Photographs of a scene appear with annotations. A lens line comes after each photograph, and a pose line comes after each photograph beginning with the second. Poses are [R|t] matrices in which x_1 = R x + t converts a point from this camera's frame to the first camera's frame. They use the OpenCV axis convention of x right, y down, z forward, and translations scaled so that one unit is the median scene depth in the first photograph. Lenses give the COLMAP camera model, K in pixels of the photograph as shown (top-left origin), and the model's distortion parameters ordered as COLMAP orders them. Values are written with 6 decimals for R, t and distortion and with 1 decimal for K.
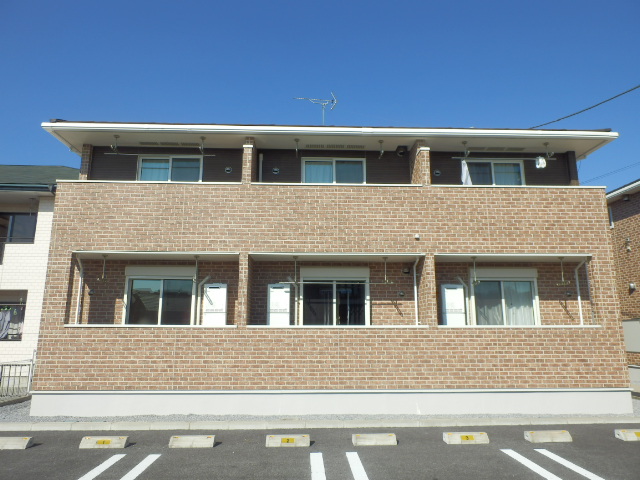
lens RADIAL K [[409.2, 0, 319.6], [0, 409.2, 254.4], [0, 0, 1]] dist [-0.003506, 0.000355]
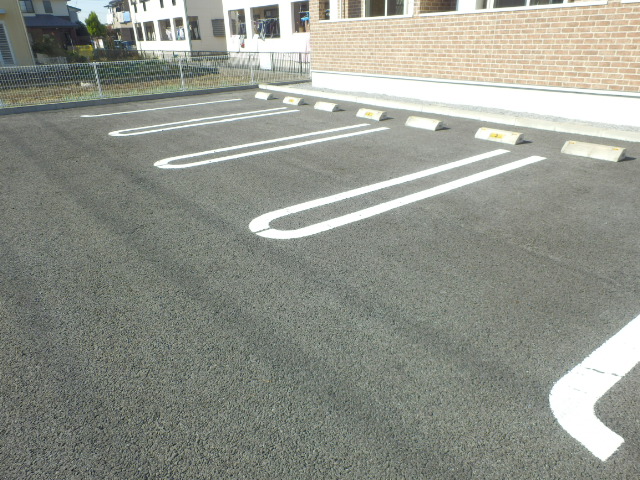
lens RADIAL K [[444.4, 0, 320.0], [0, 444.4, 240.0], [0, 0, 1]] dist [-0.007638, 0.006614]
pose [[0.551052, 0.334700, -0.764406, 0.697586], [0.189633, 0.841843, 0.505311, 0.035562], [0.812638, -0.423409, 0.400430, 0.088533]]
